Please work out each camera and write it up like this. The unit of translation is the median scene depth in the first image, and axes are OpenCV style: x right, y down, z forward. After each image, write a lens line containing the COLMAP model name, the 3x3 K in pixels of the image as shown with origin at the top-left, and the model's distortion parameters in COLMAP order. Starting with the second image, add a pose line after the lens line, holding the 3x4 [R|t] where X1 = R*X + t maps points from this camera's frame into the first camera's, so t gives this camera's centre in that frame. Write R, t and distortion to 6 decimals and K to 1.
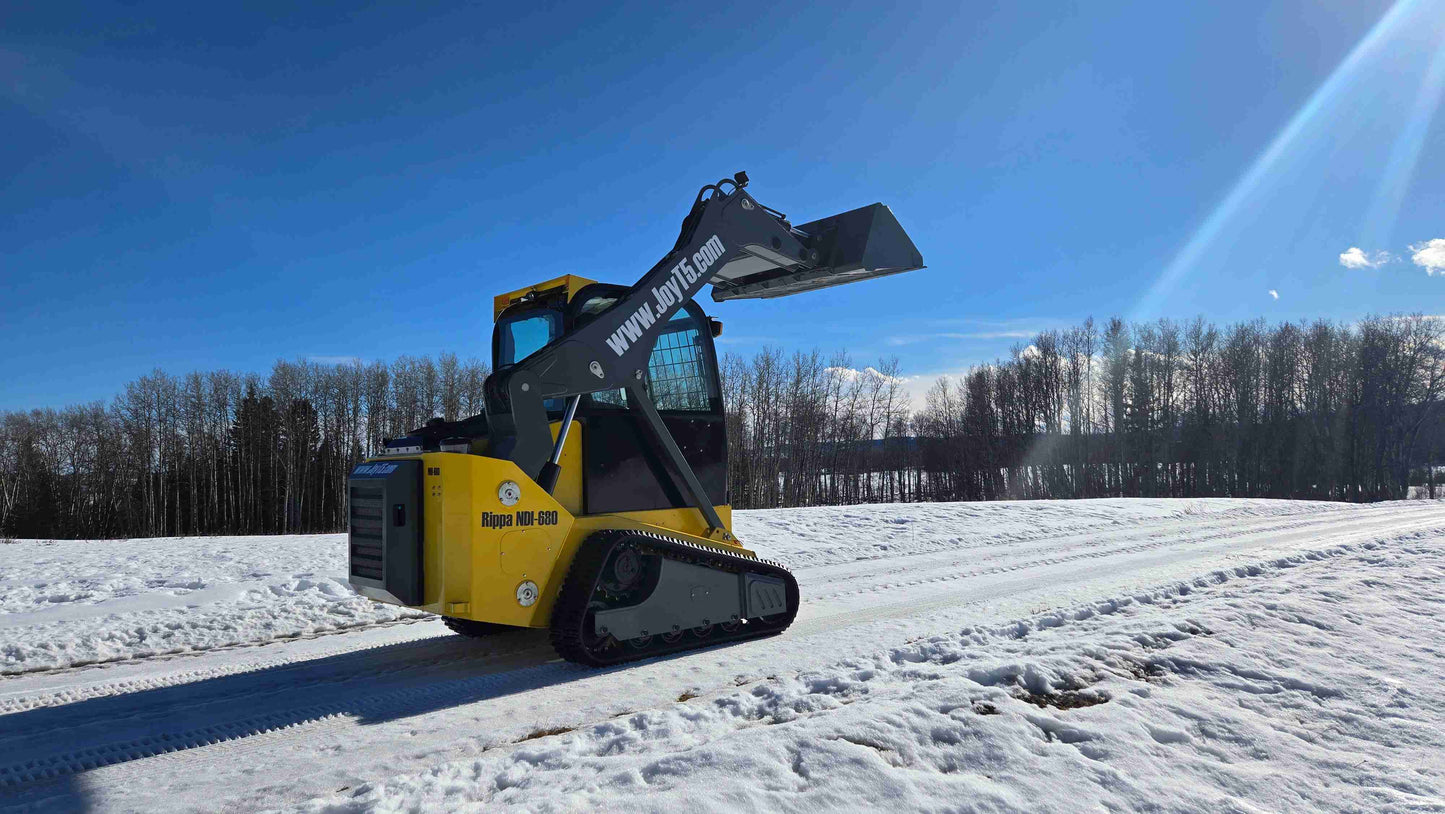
lens RADIAL K [[955.7, 0, 722.7], [0, 955.7, 420.1], [0, 0, 1]] dist [0.085348, -0.071338]
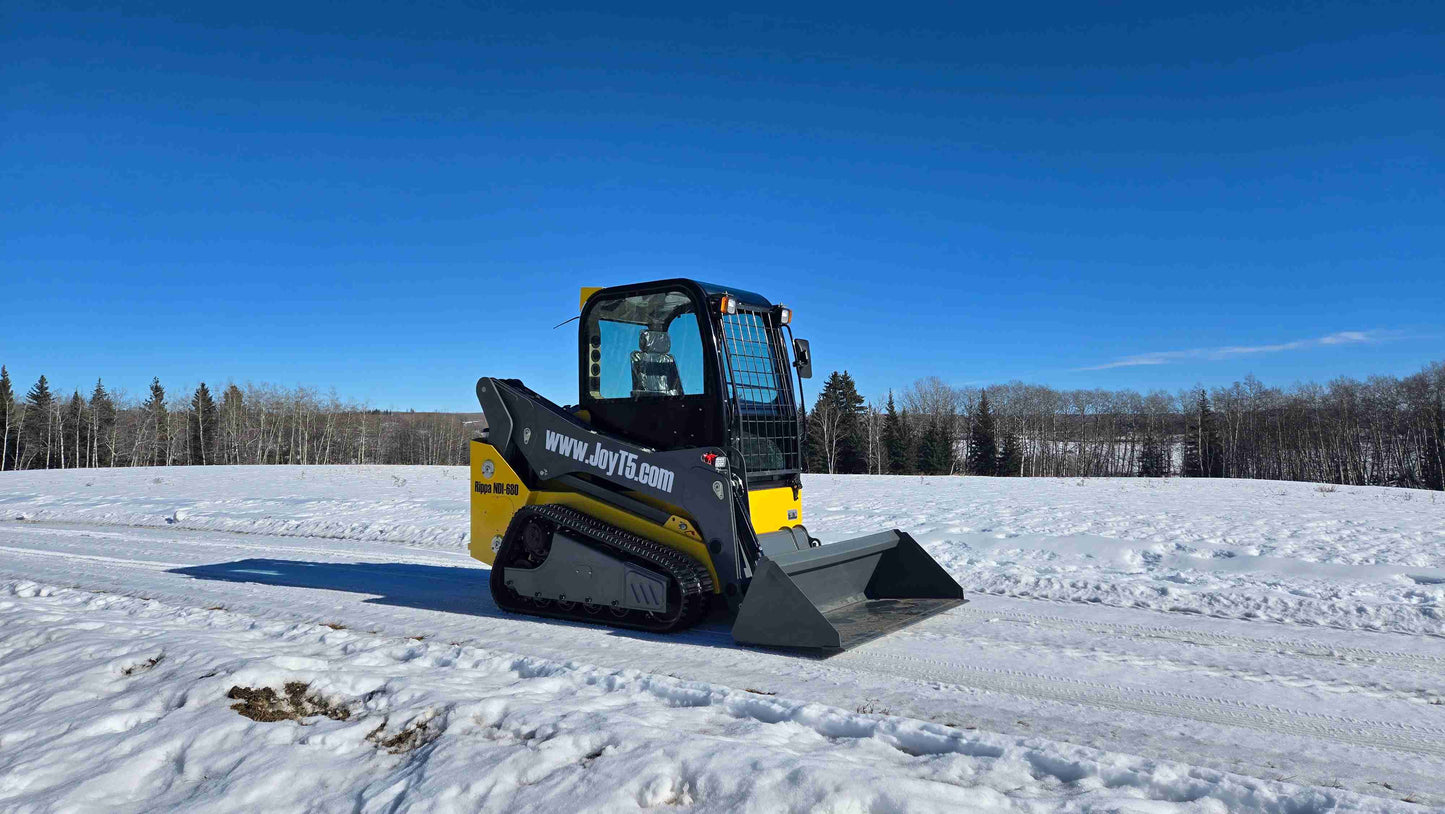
lens RADIAL K [[955.7, 0, 718.0], [0, 955.7, 395.6], [0, 0, 1]] dist [0.085348, -0.071338]
pose [[0.221375, -0.020256, -0.974978, 1.008687], [0.049903, 0.998710, -0.009418, 0.001539], [0.973911, -0.046569, 0.222100, 0.874192]]
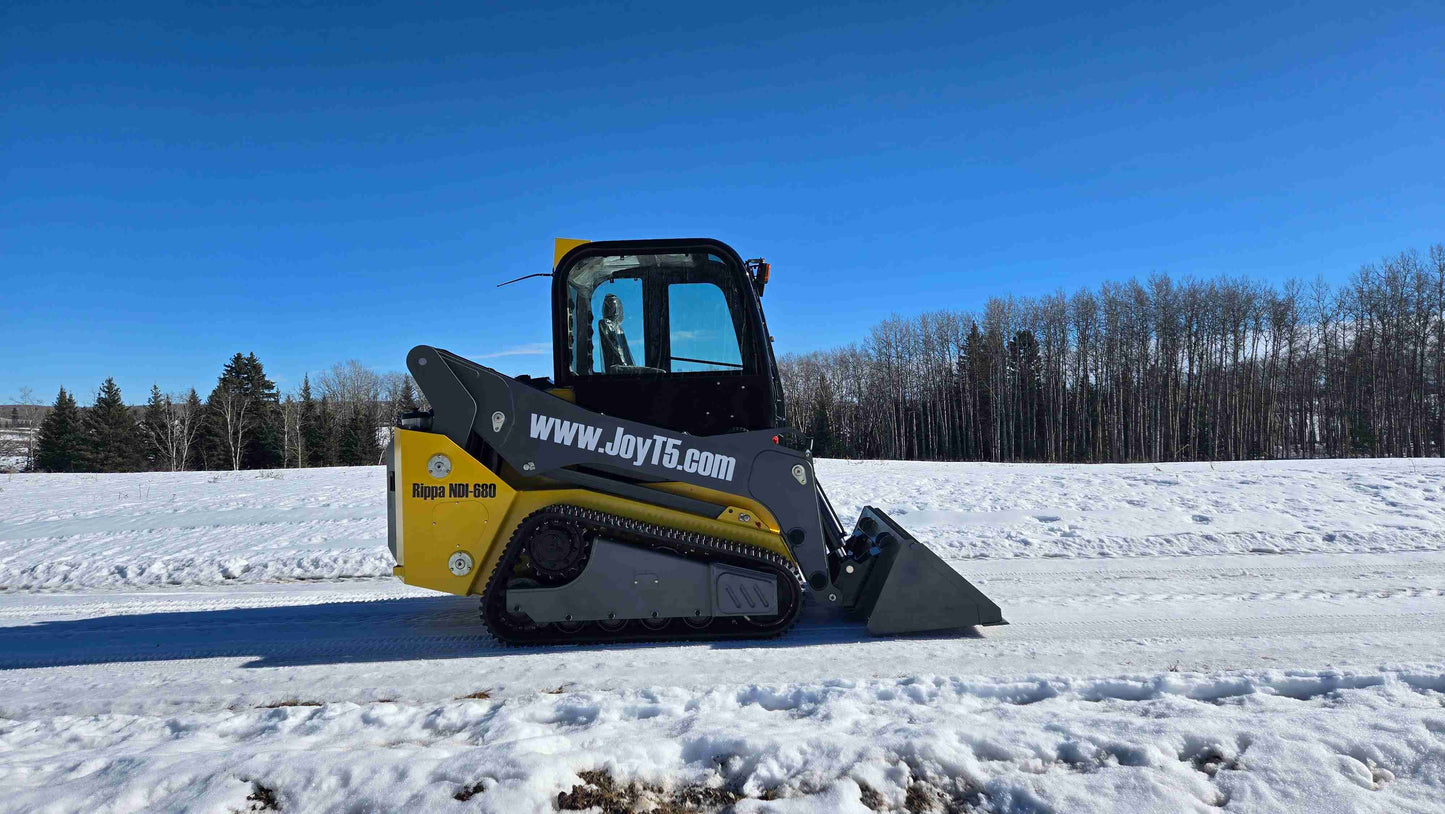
lens RADIAL K [[955.7, 0, 732.4], [0, 955.7, 398.6], [0, 0, 1]] dist [0.085348, -0.071338]
pose [[0.741340, -0.006596, -0.671098, 0.606331], [0.042433, 0.998412, 0.037062, -0.018045], [0.669787, -0.055952, 0.740442, 0.383922]]
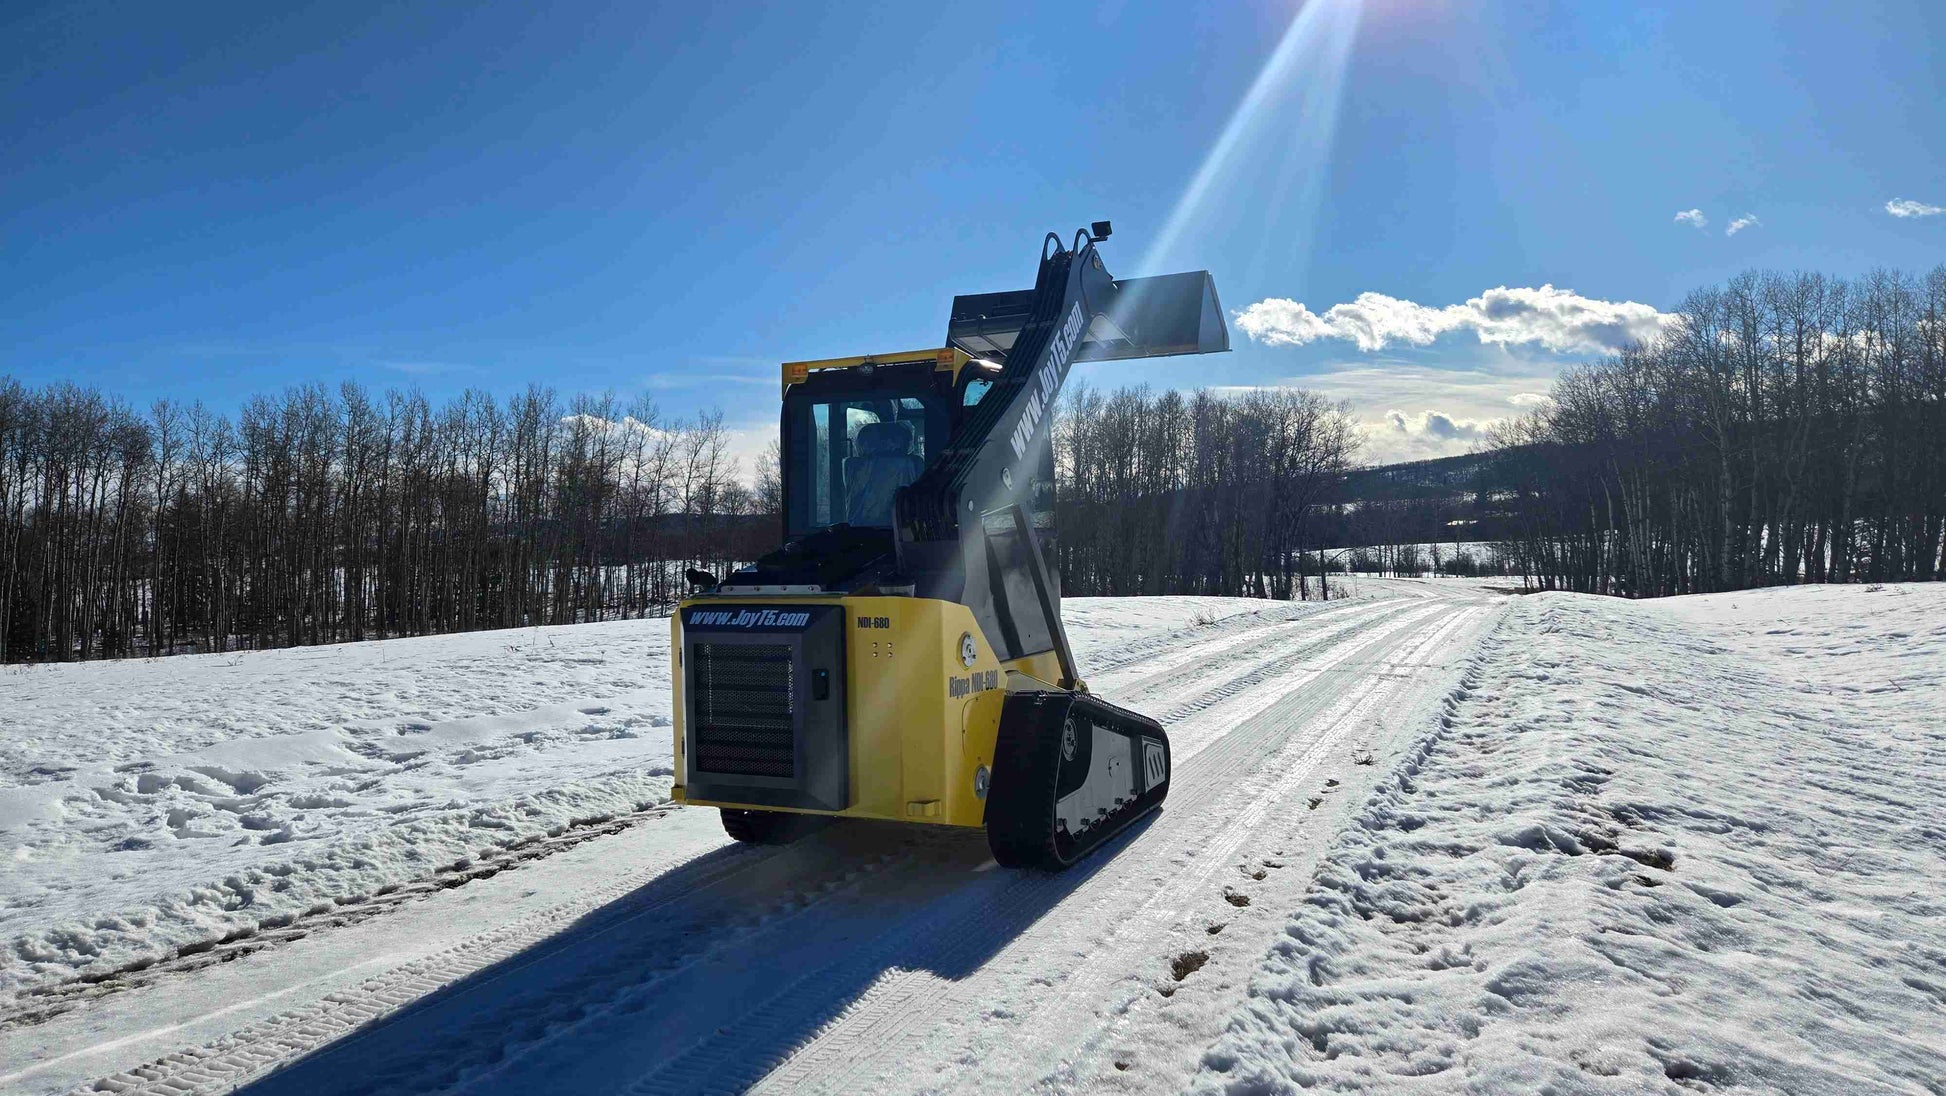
lens RADIAL K [[1287.1, 0, 977.2], [0, 1287.1, 535.7], [0, 0, 1]] dist [0.085348, -0.071338]
pose [[0.916852, 0.005054, 0.399196, -0.526817], [-0.018944, 0.999344, 0.030856, -0.036930], [-0.398779, -0.035853, 0.916346, 0.074485]]
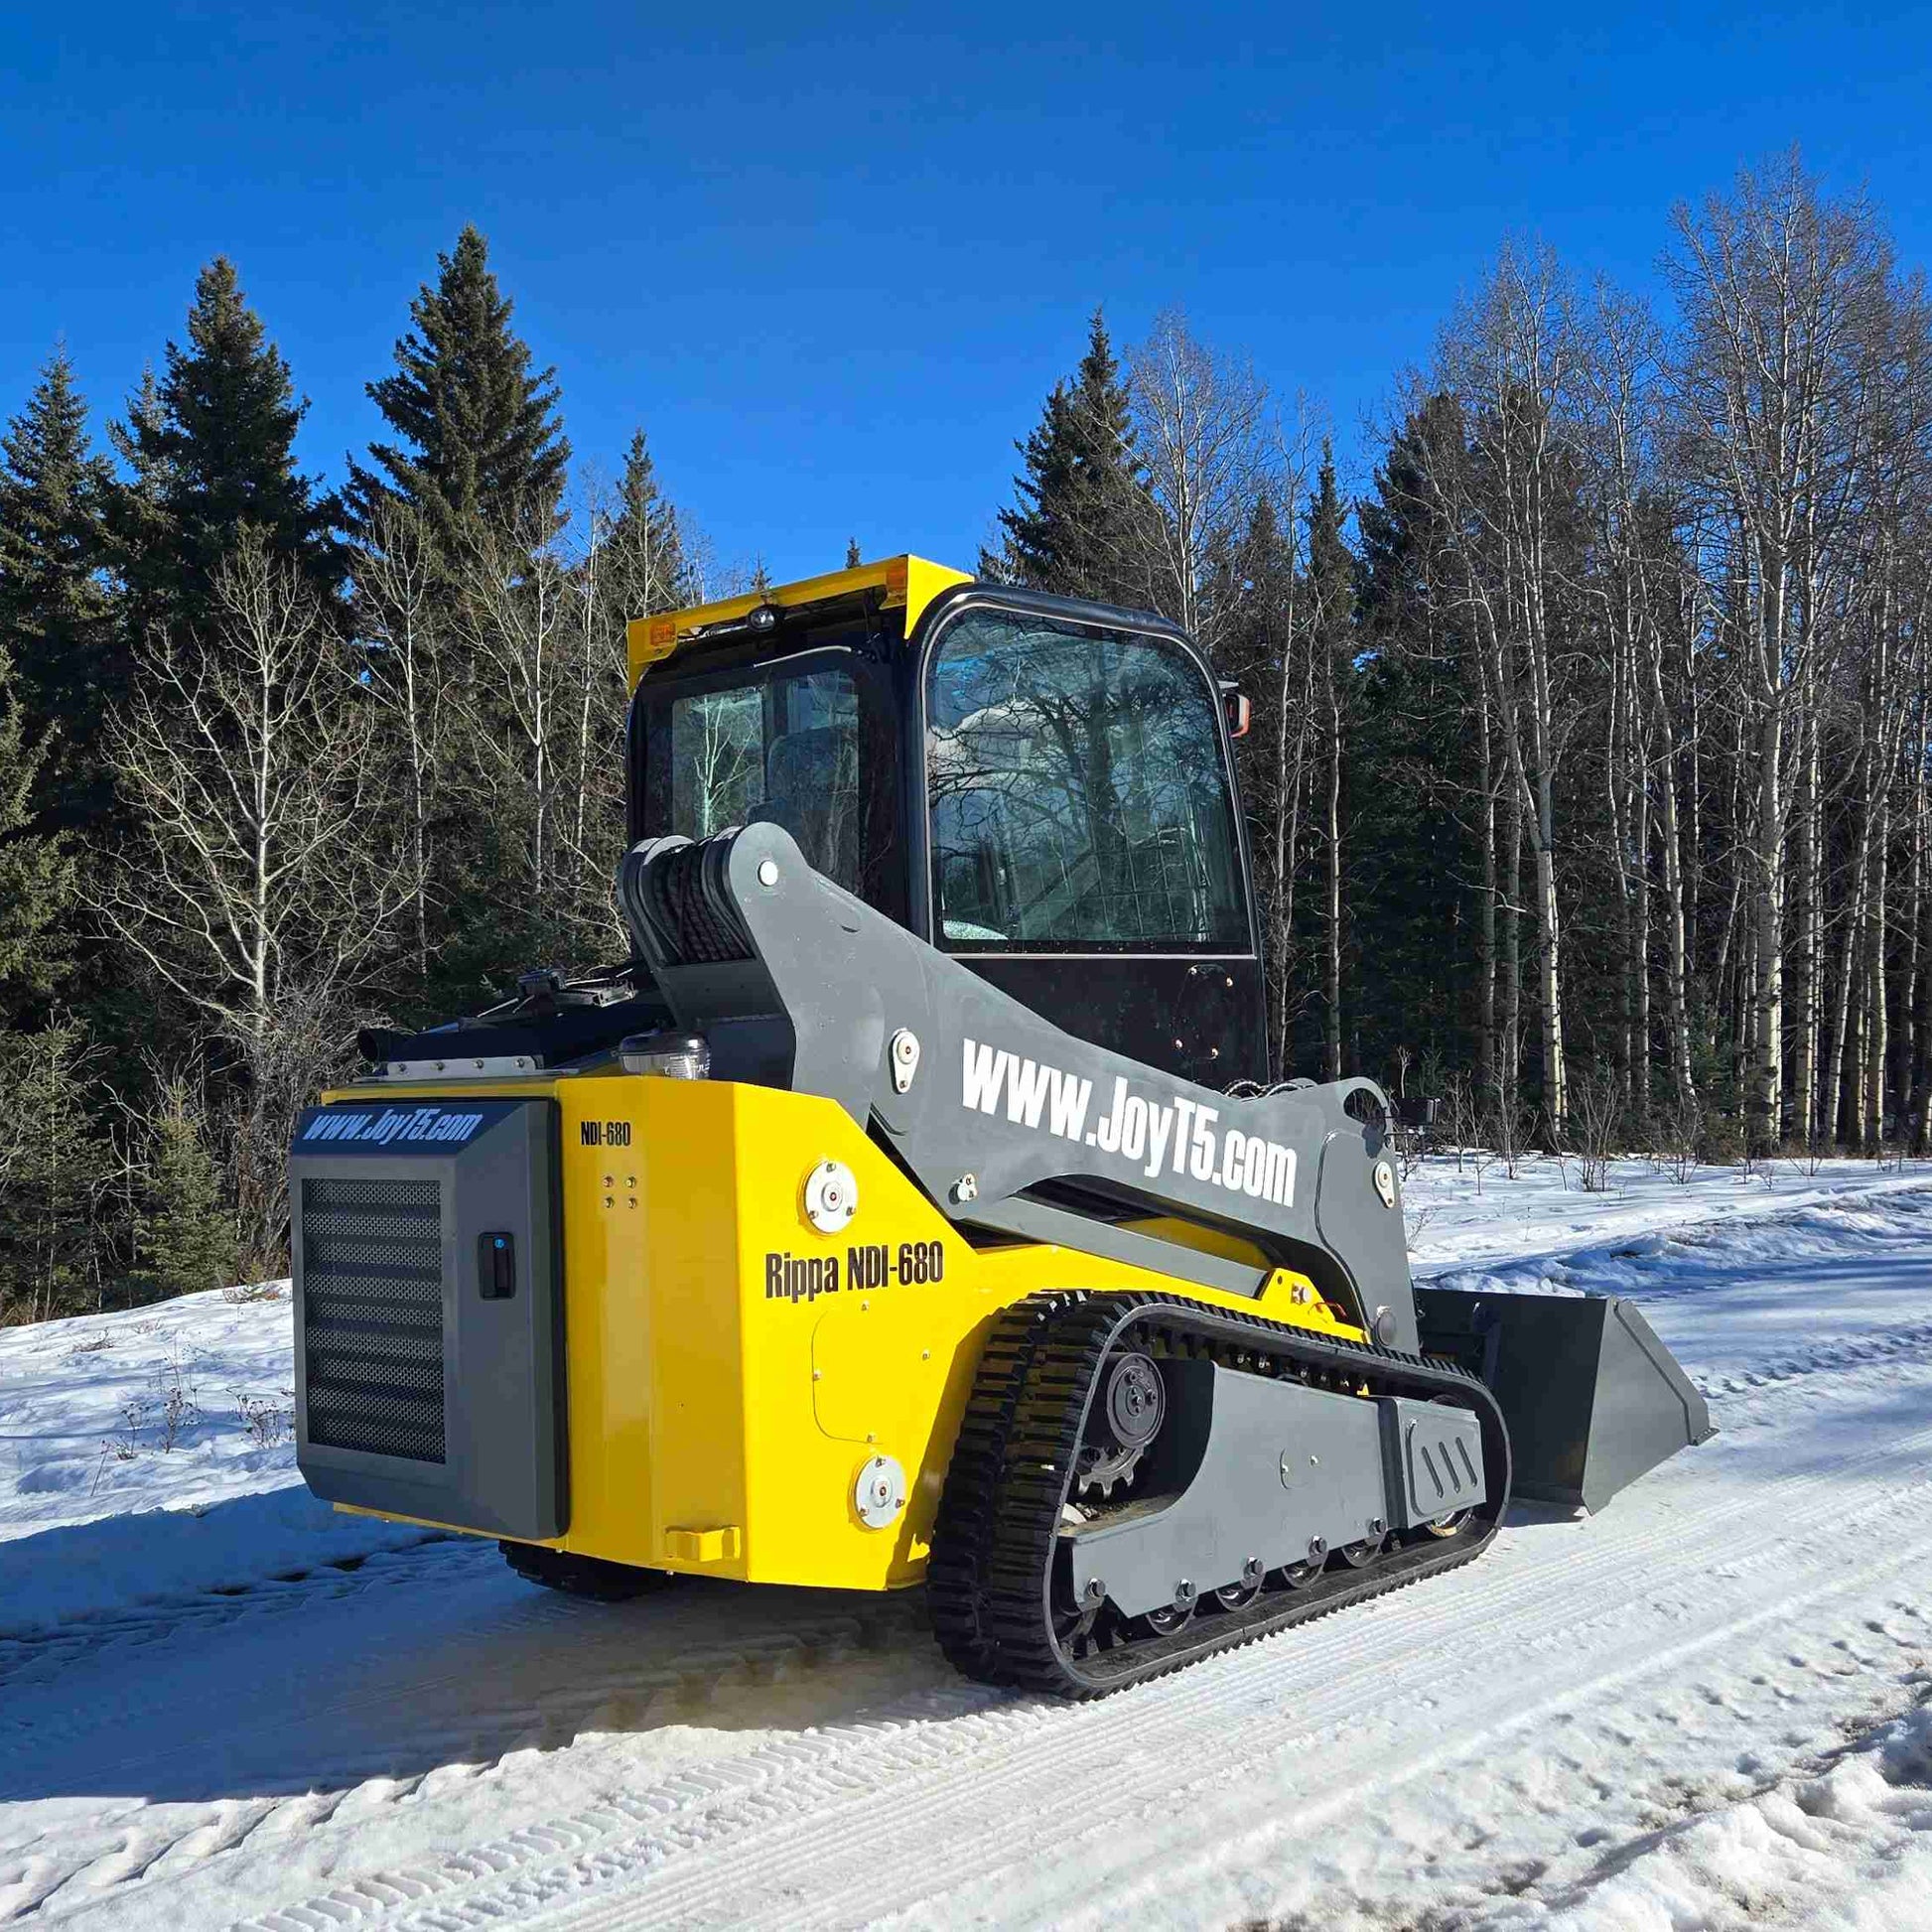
lens RADIAL K [[2295.5, 0, 964.9], [0, 2295.5, 959.0], [0, 0, 1]] dist [0.035547, 0.000000]
pose [[0.994018, -0.008298, 0.108896, -0.225079], [0.008312, 0.999965, 0.000325, -0.005346], [-0.108895, 0.000582, 0.994053, 0.166586]]
